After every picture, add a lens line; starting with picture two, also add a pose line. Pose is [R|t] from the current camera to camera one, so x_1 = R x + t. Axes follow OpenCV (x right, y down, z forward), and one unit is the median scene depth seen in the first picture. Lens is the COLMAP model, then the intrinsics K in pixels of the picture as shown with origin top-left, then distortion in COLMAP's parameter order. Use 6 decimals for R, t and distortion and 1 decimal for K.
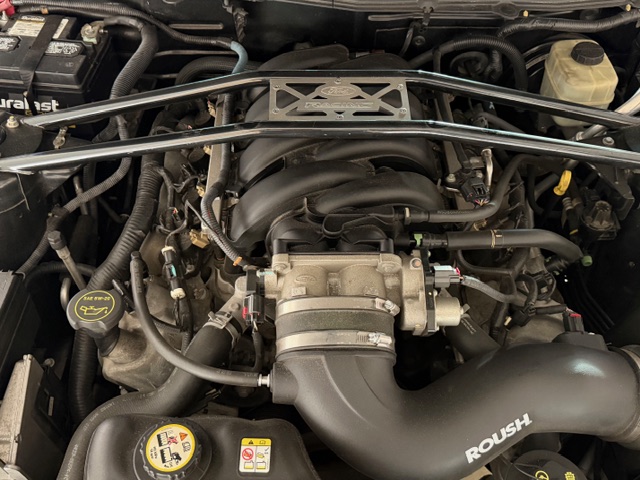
lens RADIAL K [[652.7, 0, 319.0], [0, 652.7, 242.2], [0, 0, 1]] dist [0.059760, 0.000000]
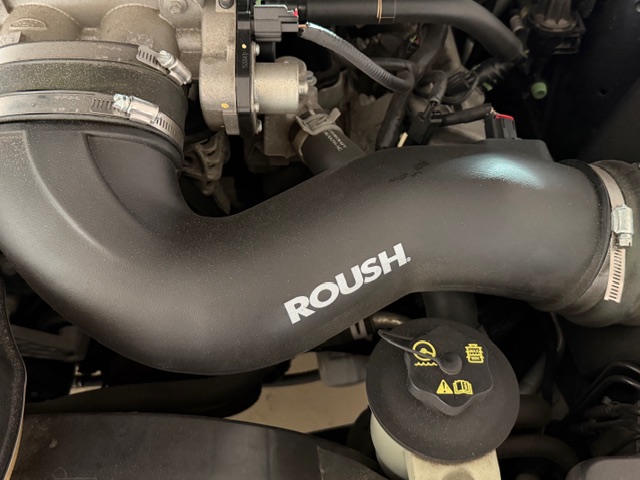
lens RADIAL K [[652.7, 0, 320.5], [0, 652.7, 238.3], [0, 0, 1]] dist [0.059760, 0.000000]
pose [[0.999907, 0.000805, 0.013615, 0.236573], [-0.000999, 0.999897, 0.014315, 0.245842], [-0.013602, -0.014328, 0.999805, 0.434042]]
